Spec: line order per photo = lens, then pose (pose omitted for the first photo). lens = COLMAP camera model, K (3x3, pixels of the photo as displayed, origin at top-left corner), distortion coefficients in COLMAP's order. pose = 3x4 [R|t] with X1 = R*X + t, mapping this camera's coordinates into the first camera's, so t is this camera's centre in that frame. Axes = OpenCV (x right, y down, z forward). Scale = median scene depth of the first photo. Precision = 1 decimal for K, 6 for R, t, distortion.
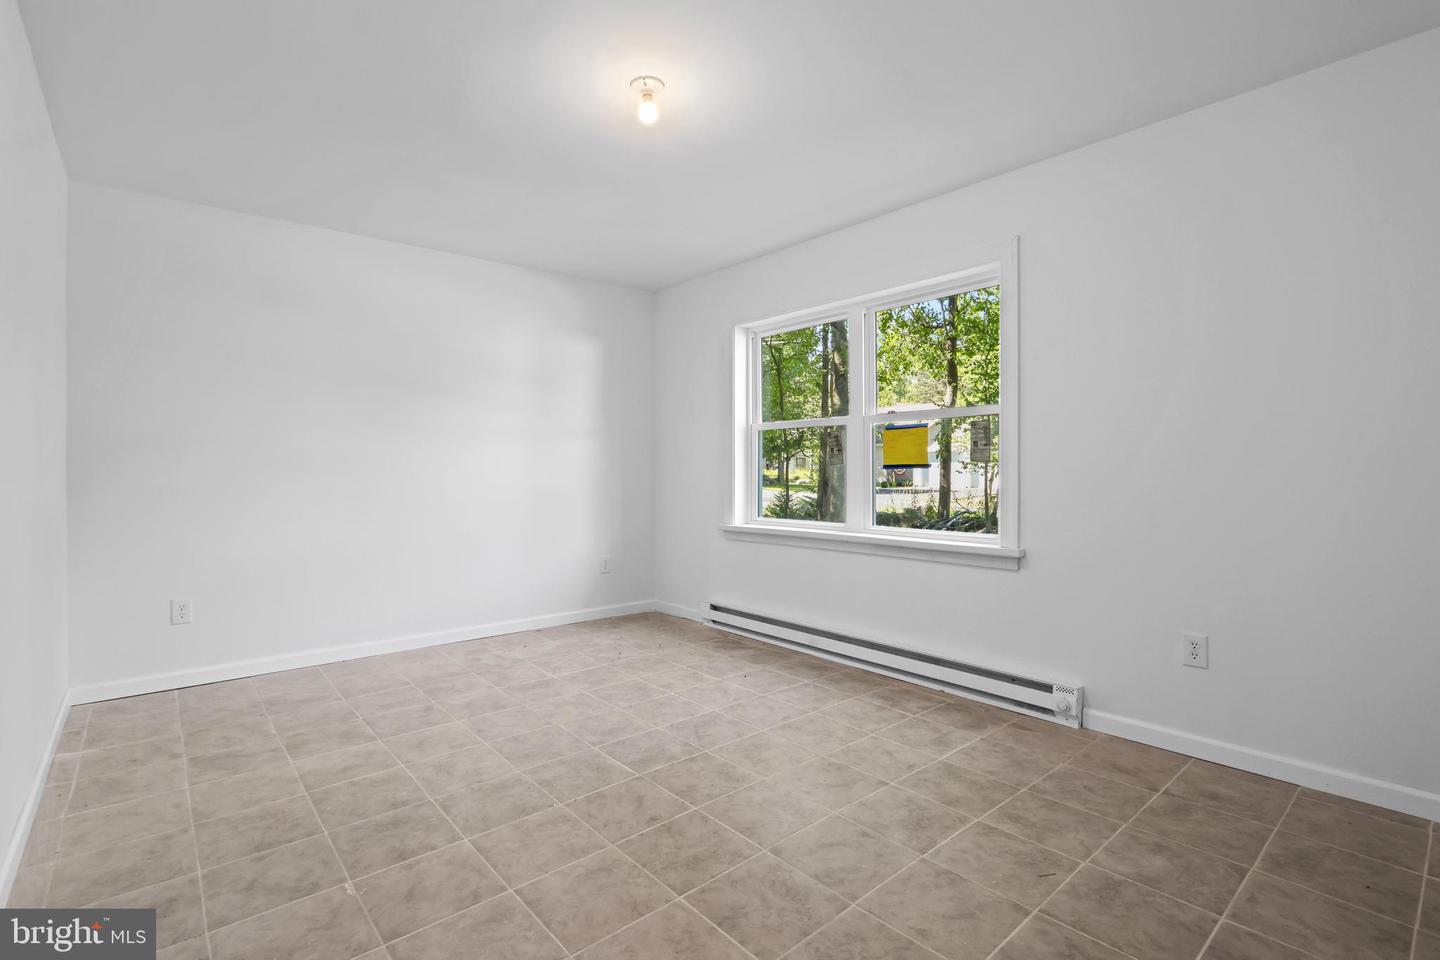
lens RADIAL K [[675.6, 0, 710.6], [0, 675.6, 473.2], [0, 0, 1]] dist [-0.018026, 0.000531]
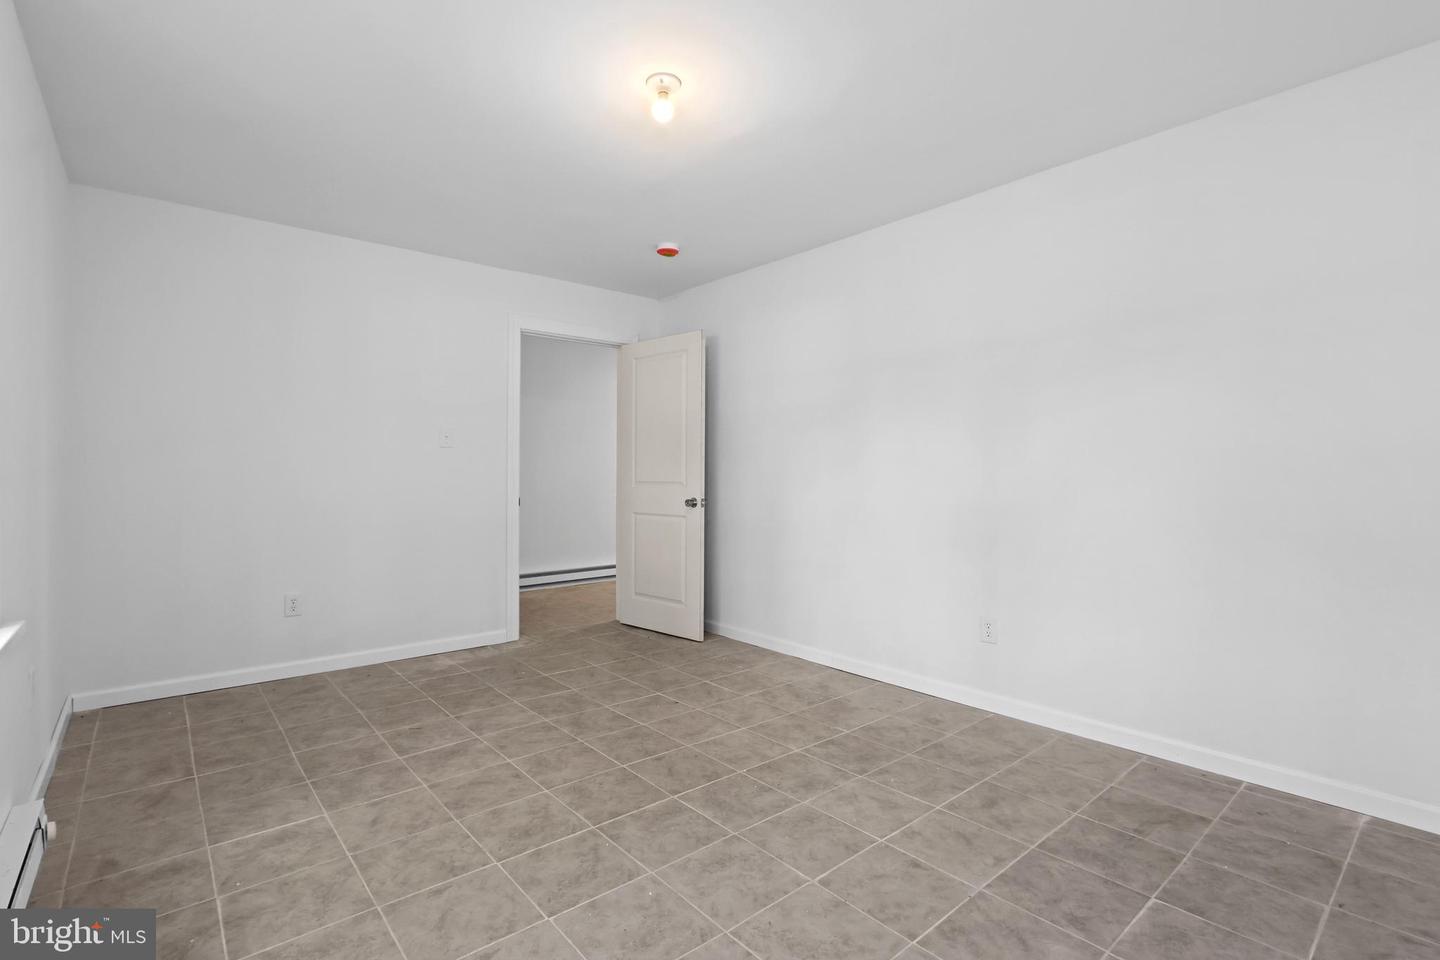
lens RADIAL K [[675.6, 0, 710.6], [0, 675.6, 473.2], [0, 0, 1]] dist [-0.018026, 0.000531]
pose [[-0.999977, 0.001217, 0.006628, -0.167532], [0.001239, 0.999993, 0.003444, -0.015025], [-0.006623, 0.003452, -0.999972, 1.975754]]
